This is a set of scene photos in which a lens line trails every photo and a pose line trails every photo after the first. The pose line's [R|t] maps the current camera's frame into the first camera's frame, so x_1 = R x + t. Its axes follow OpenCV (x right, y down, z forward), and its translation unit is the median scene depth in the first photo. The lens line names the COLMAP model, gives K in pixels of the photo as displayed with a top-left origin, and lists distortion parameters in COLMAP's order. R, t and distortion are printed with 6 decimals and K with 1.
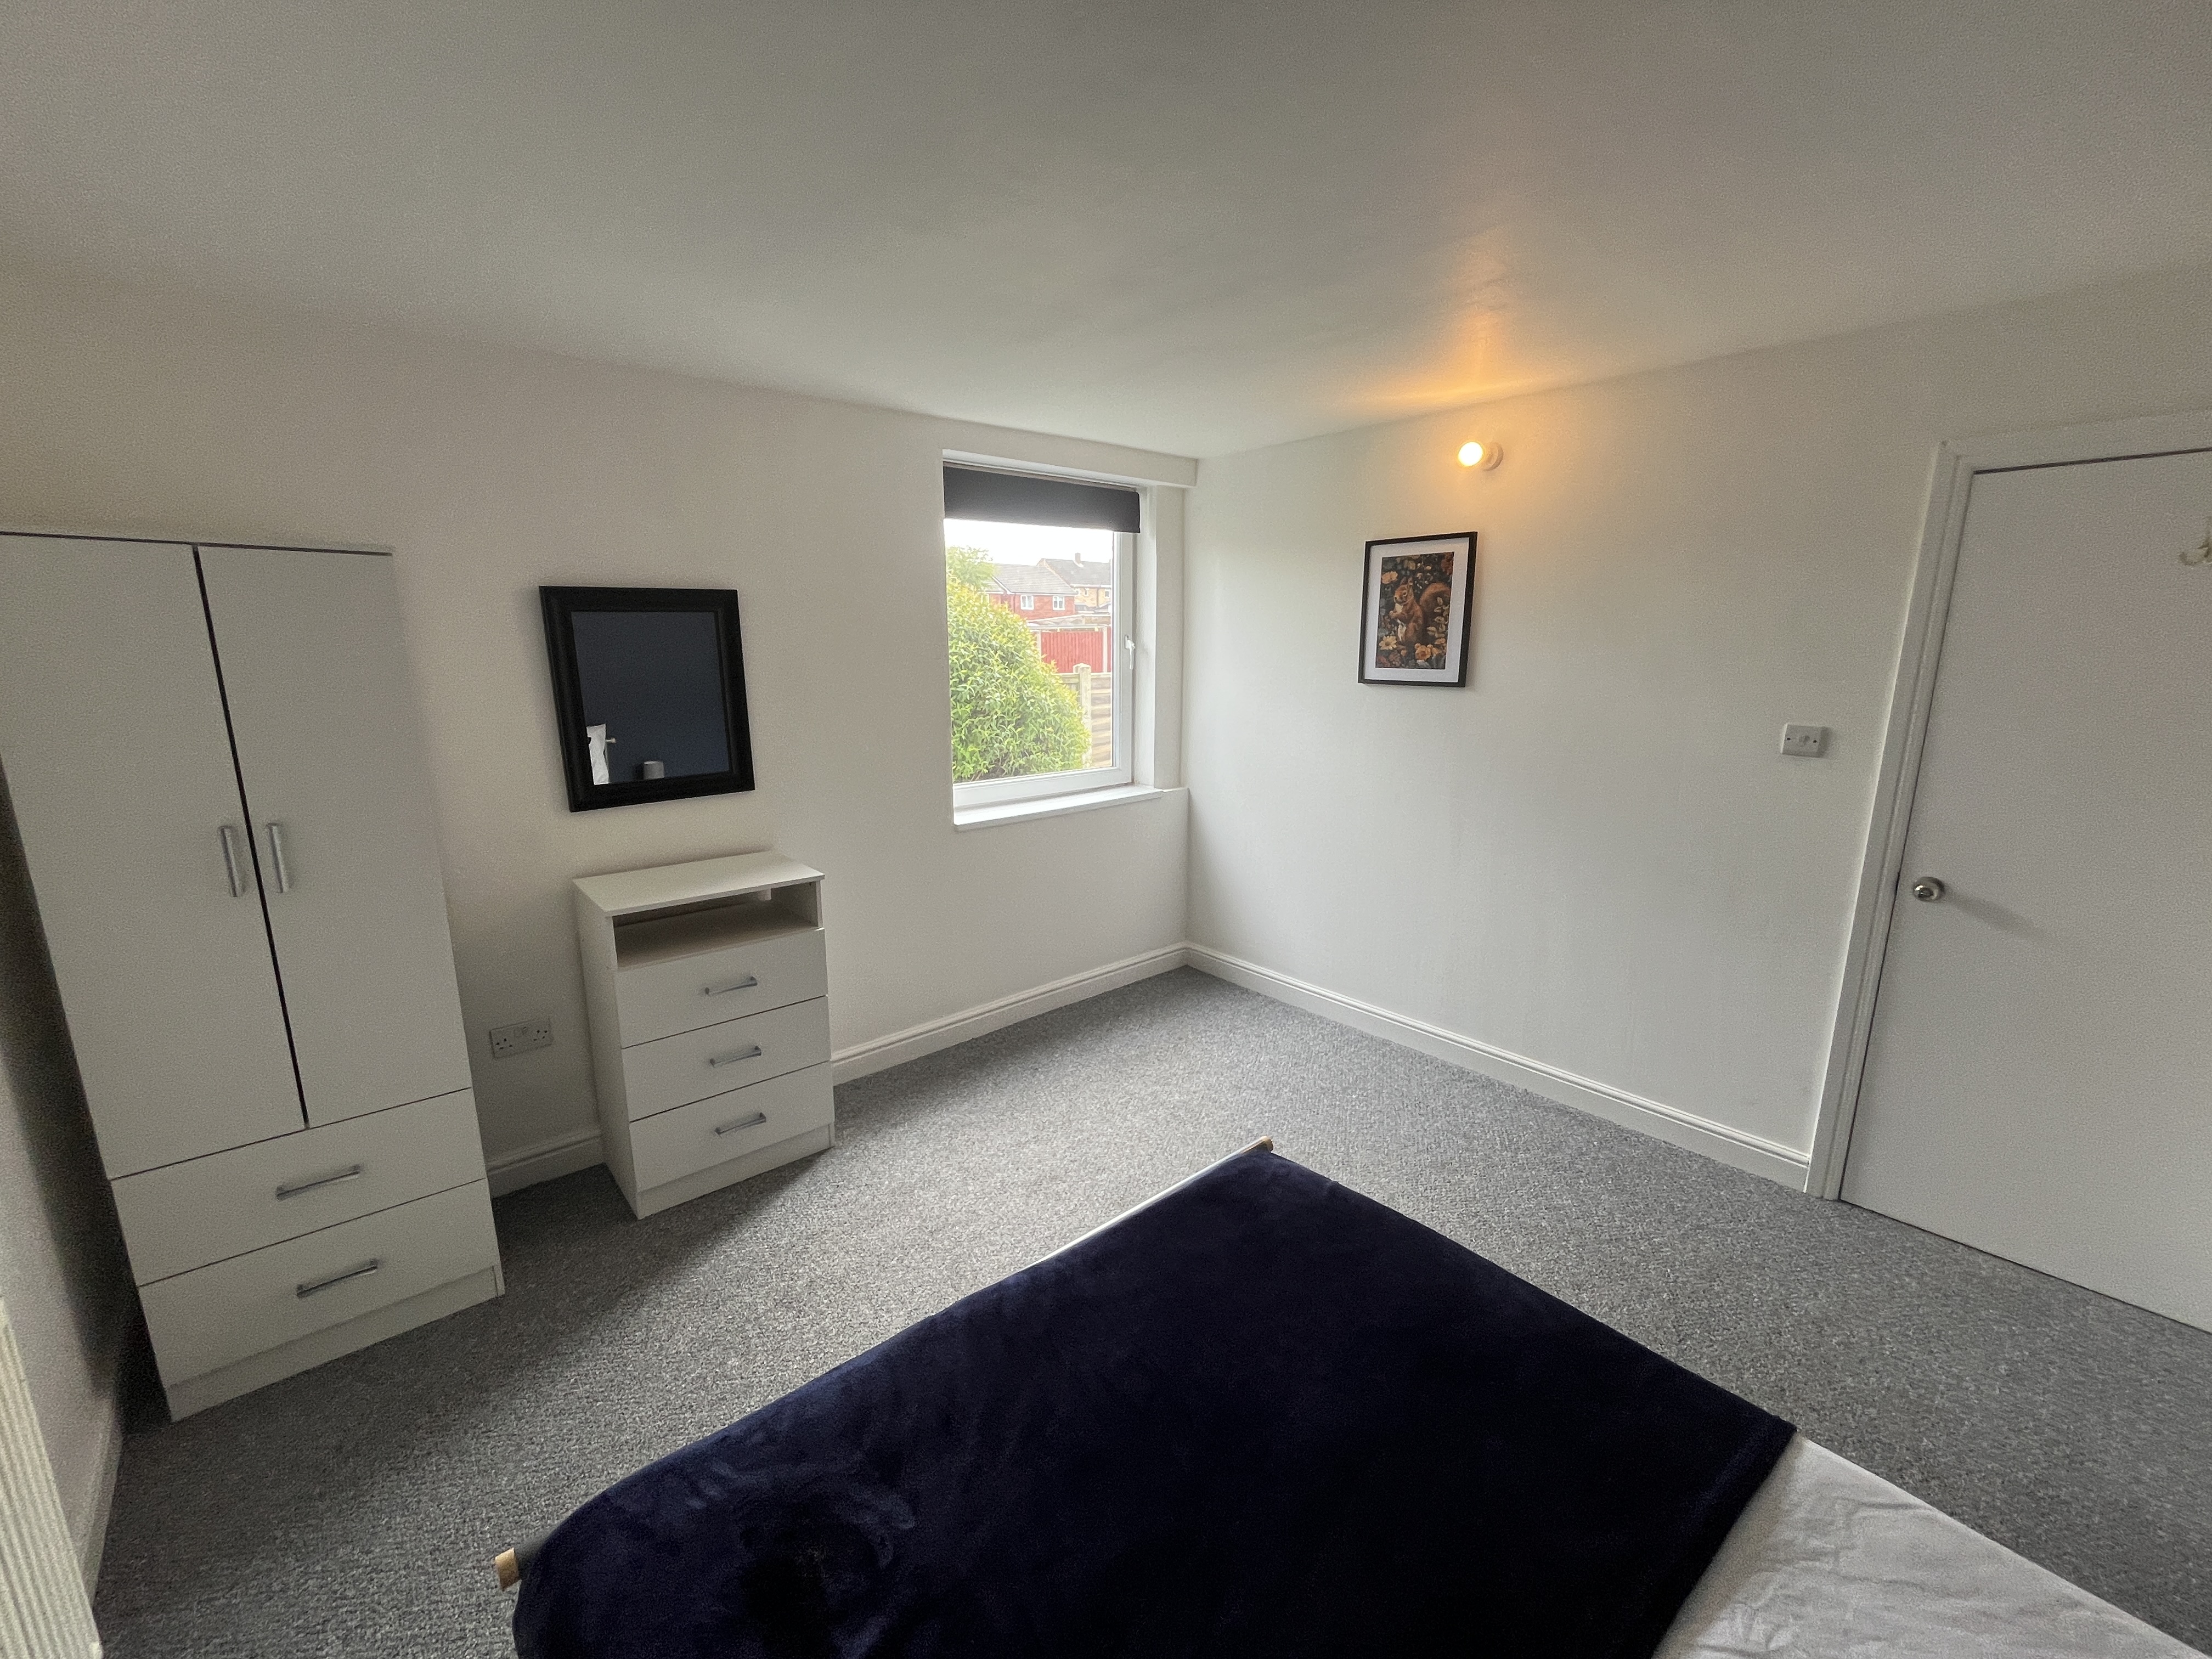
lens RADIAL K [[892.9, 0, 1101.7], [0, 892.9, 833.8], [0, 0, 1]] dist [-0.000257, -0.000063]
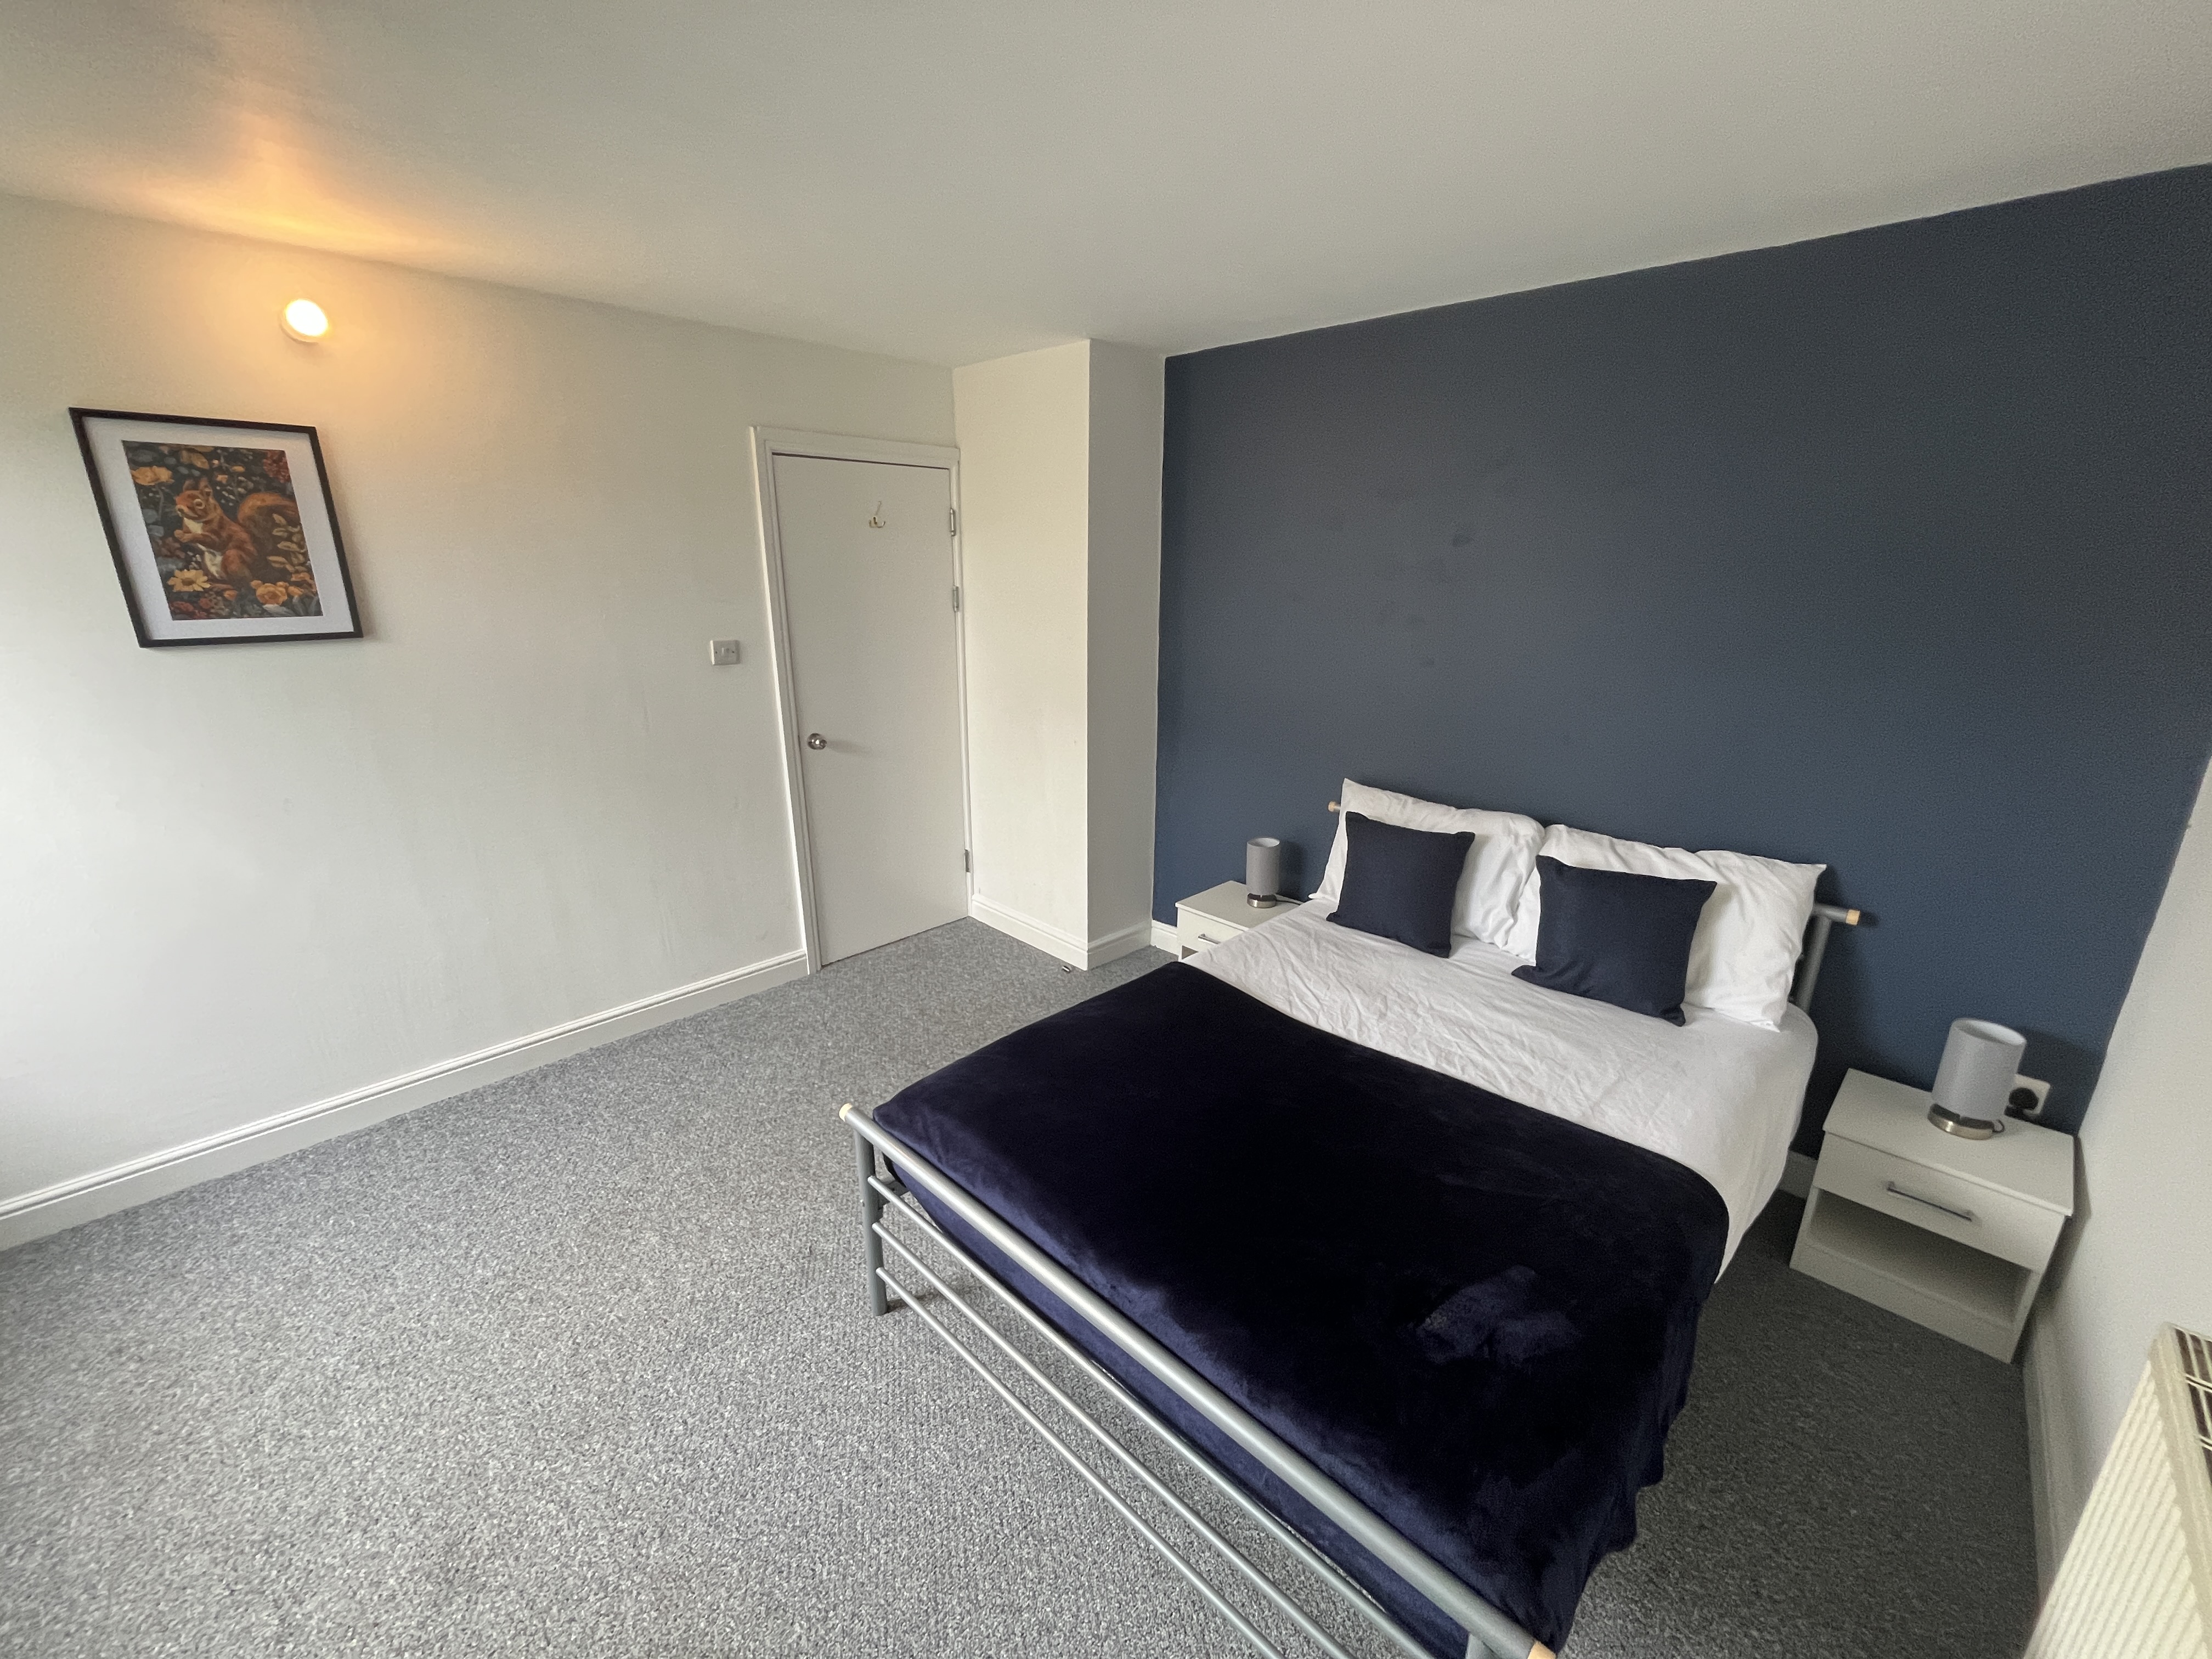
lens RADIAL K [[898.9, 0, 1103.1], [0, 898.9, 825.9], [0, 0, 1]] dist [-0.001314, -0.000314]
pose [[-0.080314, -0.281656, 0.956148, -0.421776], [0.208918, 0.933184, 0.292440, -0.103653], [-0.974630, 0.223244, -0.016104, 0.420847]]
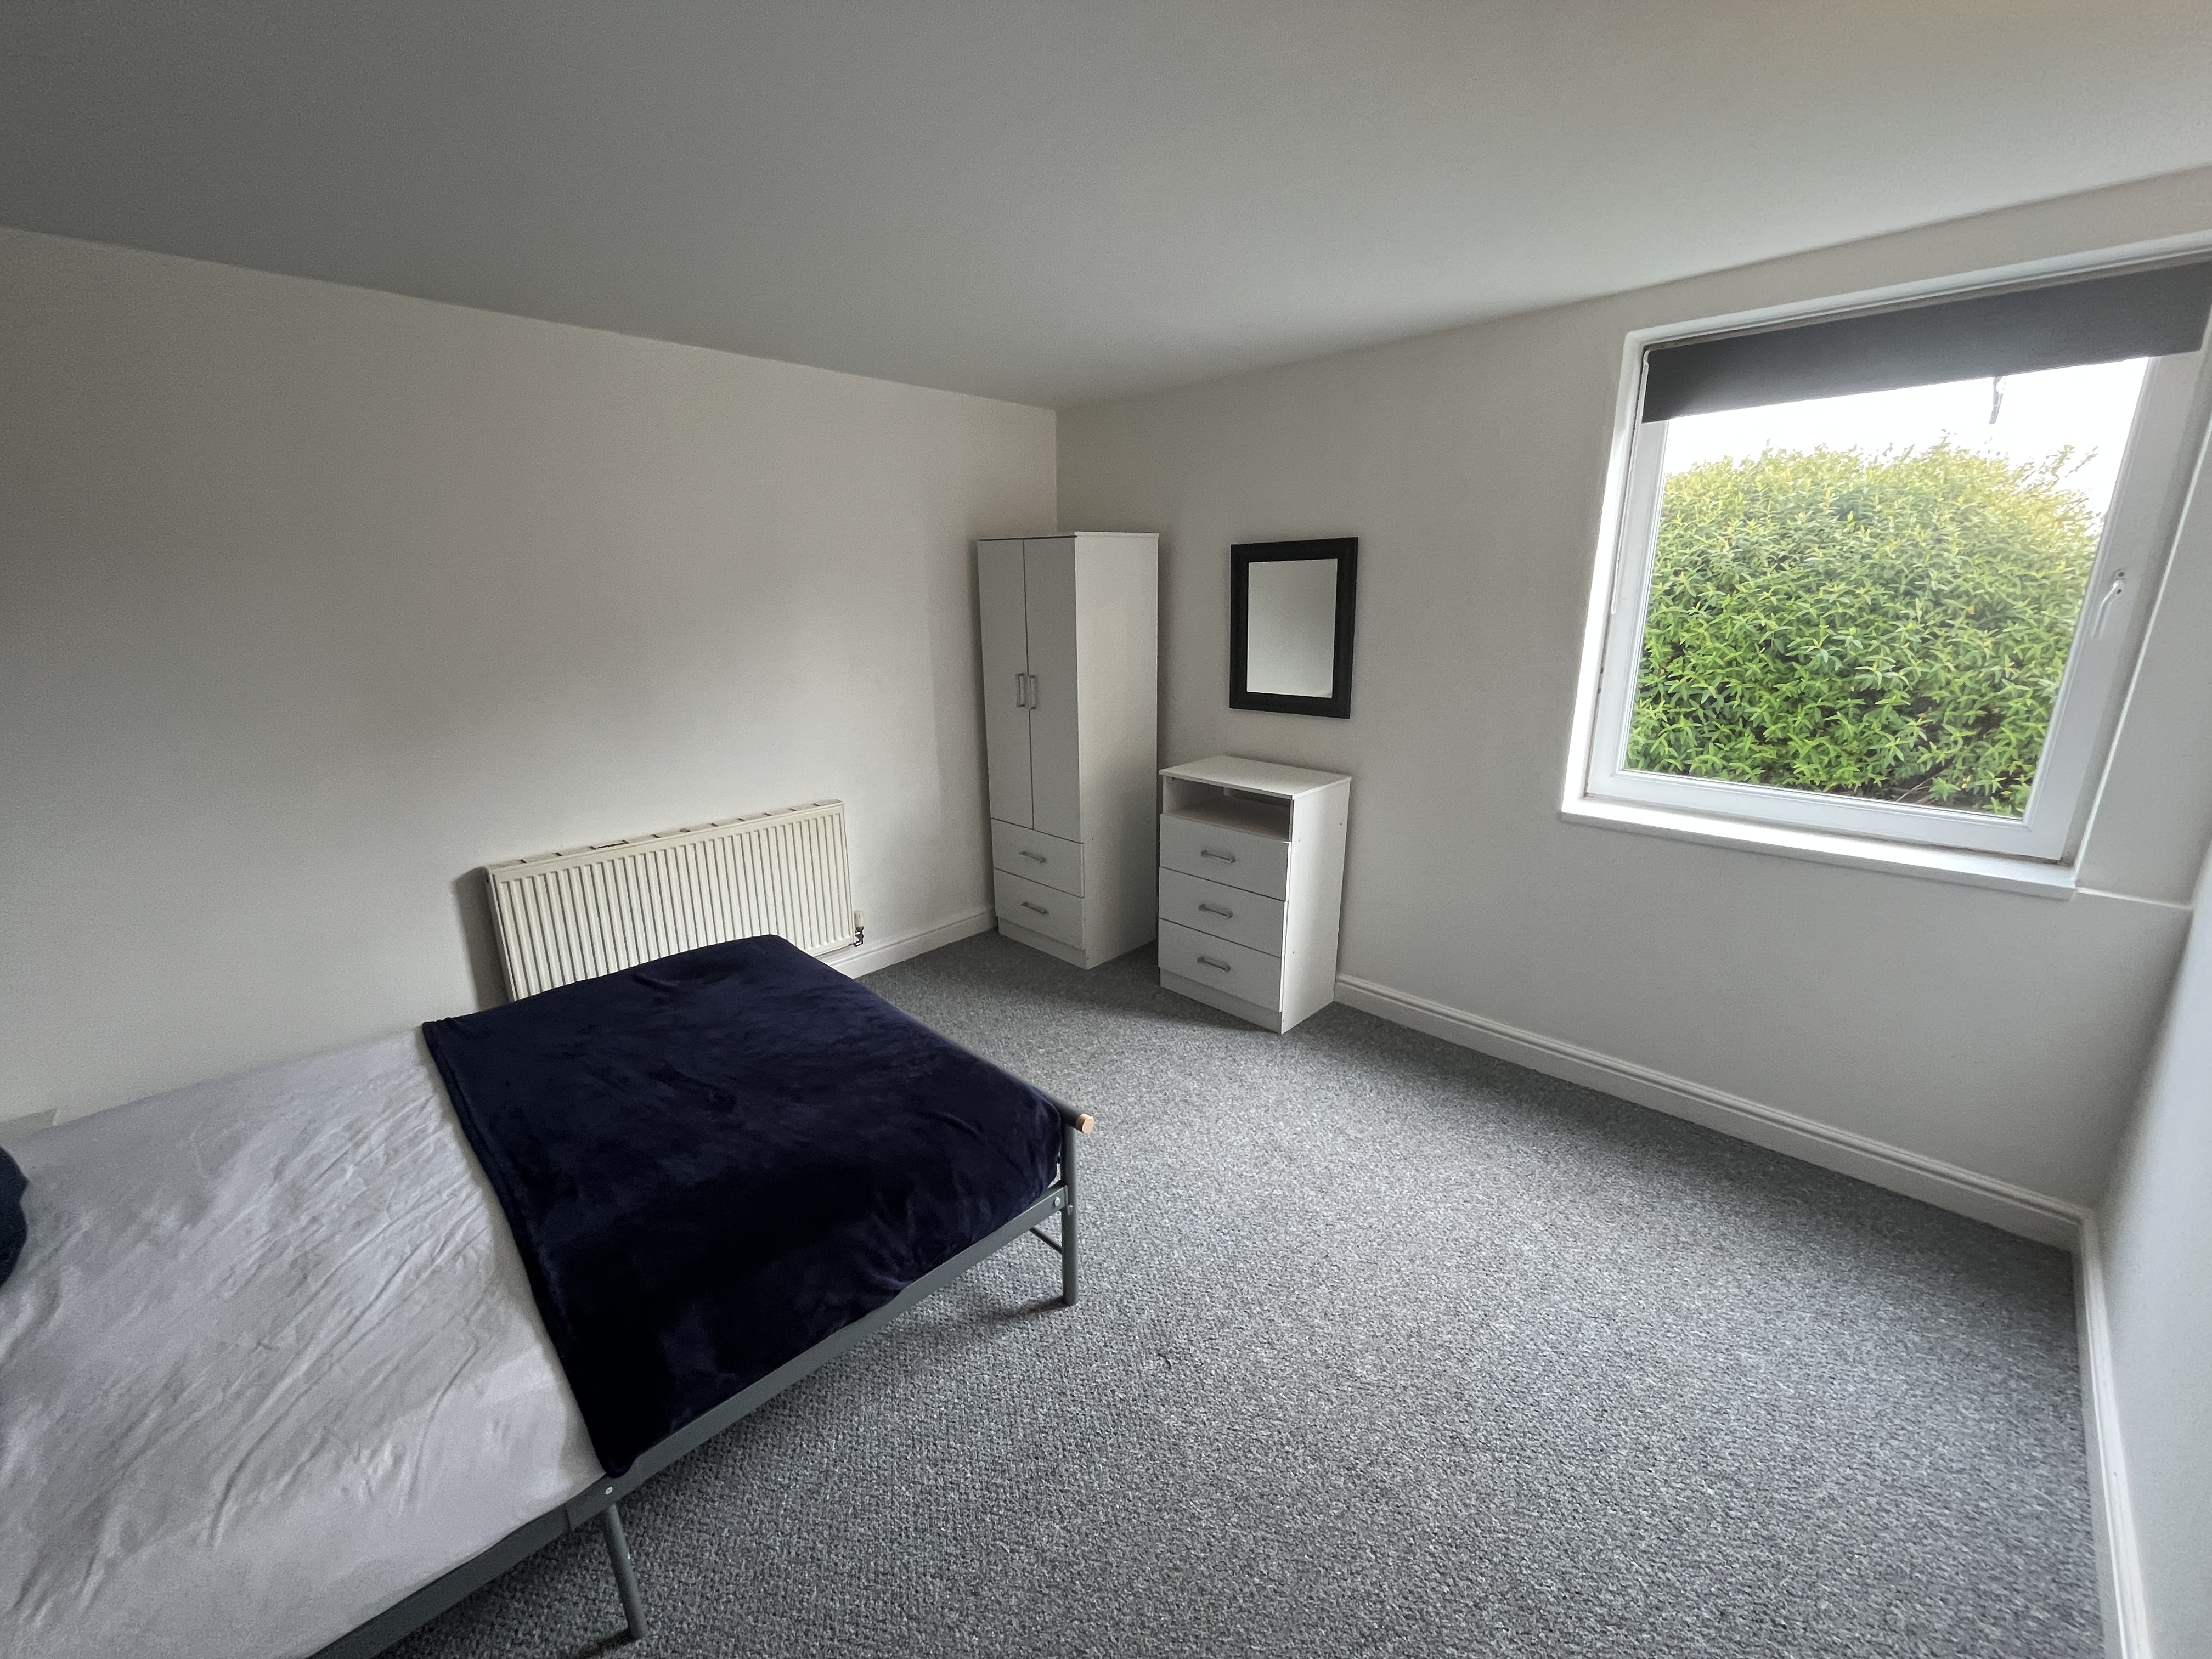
lens RADIAL K [[892.9, 0, 1101.7], [0, 892.9, 833.8], [0, 0, 1]] dist [-0.000257, -0.000063]
pose [[0.084289, 0.268852, -0.959486, 0.628382], [-0.205554, 0.946893, 0.247266, -0.113510], [0.975009, 0.176385, 0.135076, 0.515593]]
